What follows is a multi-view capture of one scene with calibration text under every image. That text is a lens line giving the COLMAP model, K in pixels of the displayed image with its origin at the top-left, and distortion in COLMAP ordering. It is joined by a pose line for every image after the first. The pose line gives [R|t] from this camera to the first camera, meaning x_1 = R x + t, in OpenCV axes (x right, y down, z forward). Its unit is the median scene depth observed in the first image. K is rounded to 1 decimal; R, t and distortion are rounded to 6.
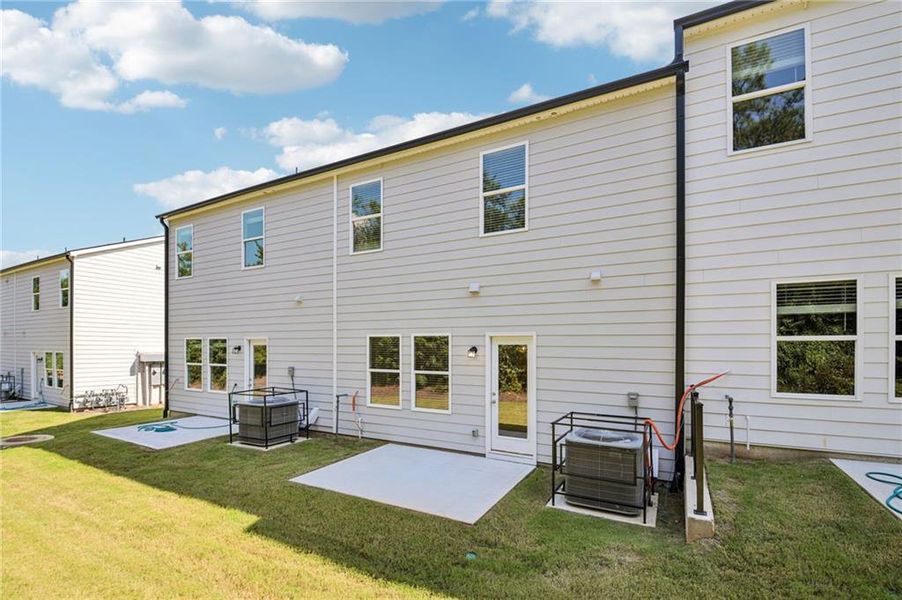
lens RADIAL K [[385.2, 0, 451.6], [0, 385.2, 292.3], [0, 0, 1]] dist [0.022530, -0.016385]
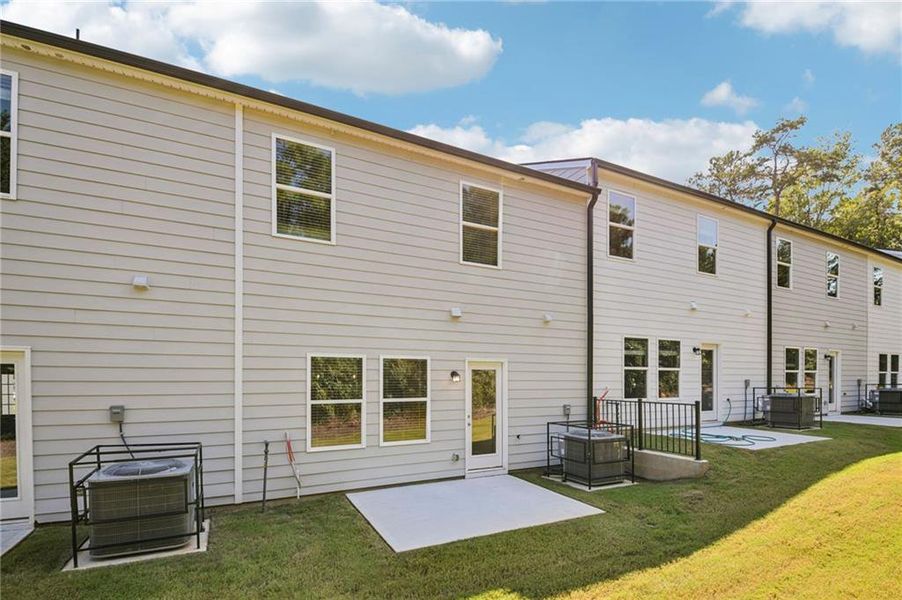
lens RADIAL K [[402.9, 0, 416.0], [0, 402.9, 313.6], [0, 0, 1]] dist [0.011701, -0.018978]
pose [[0.593340, 0.113113, 0.796965, -0.829050], [-0.123117, 0.991181, -0.049017, 0.054398], [-0.795481, -0.069036, 0.602033, 0.446874]]
